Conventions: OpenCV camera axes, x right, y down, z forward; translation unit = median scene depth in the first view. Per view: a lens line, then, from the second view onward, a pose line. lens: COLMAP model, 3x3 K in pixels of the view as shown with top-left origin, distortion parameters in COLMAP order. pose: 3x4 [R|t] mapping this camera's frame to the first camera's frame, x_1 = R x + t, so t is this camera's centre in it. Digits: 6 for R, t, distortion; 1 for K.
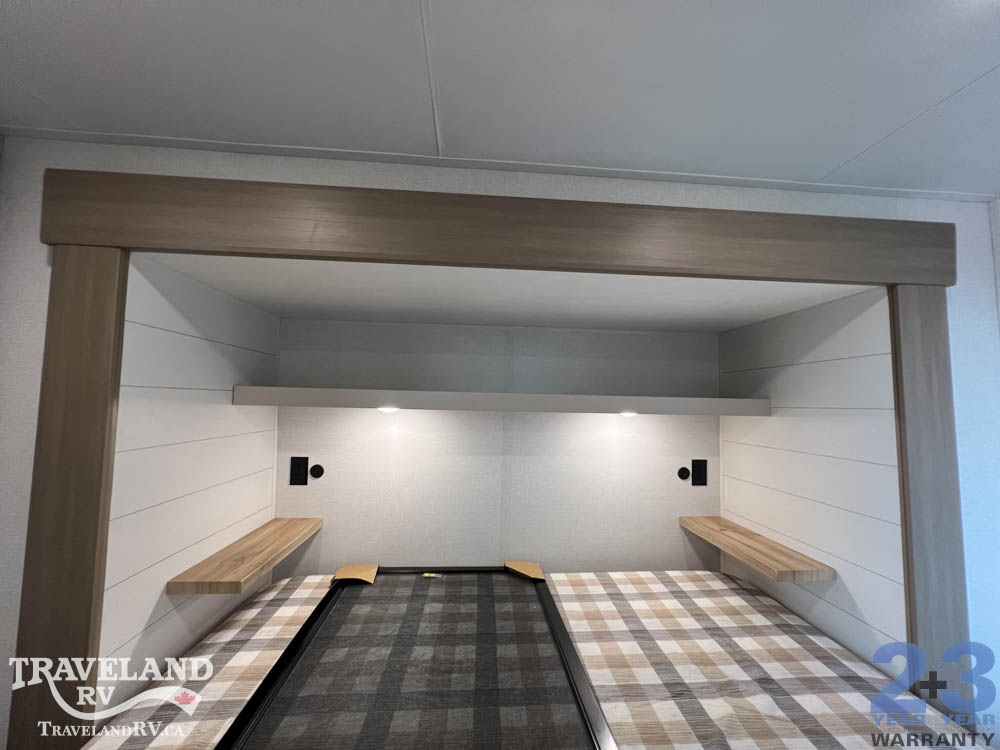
lens RADIAL K [[400.9, 0, 498.3], [0, 400.9, 375.5], [0, 0, 1]] dist [-0.001127, 0.000515]
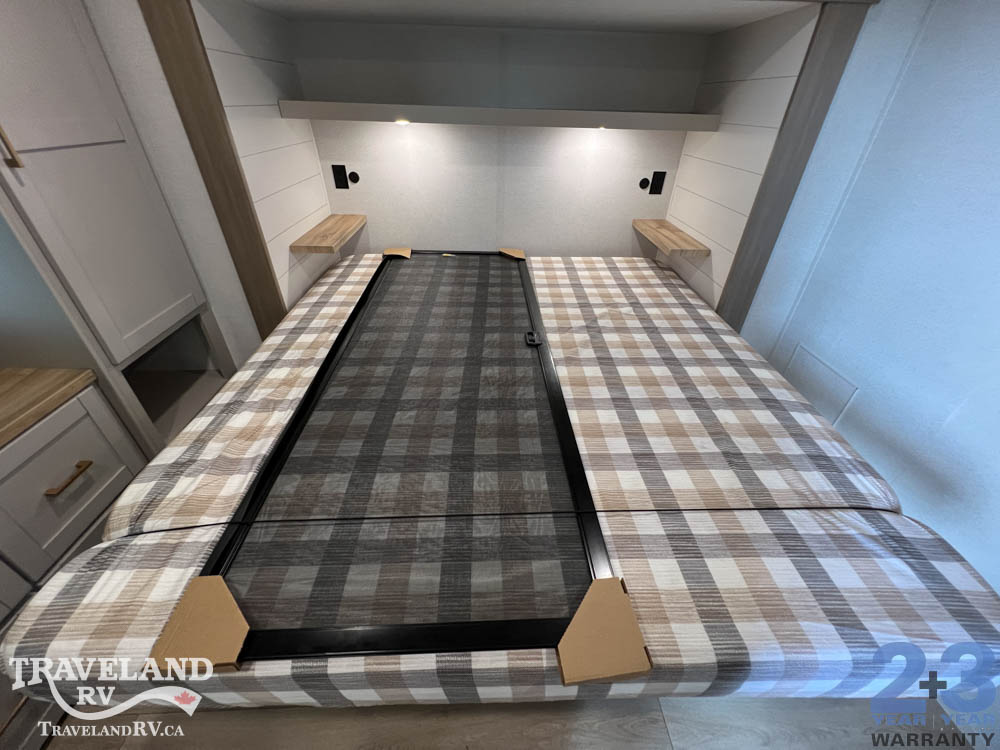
lens RADIAL K [[400.9, 0, 497.9], [0, 400.9, 373.3], [0, 0, 1]] dist [-0.001127, 0.000515]
pose [[0.999170, 0.027197, -0.030327, 0.077518], [-0.002735, 0.787596, 0.616186, -0.071157], [0.040644, -0.615591, 0.787017, -0.448540]]
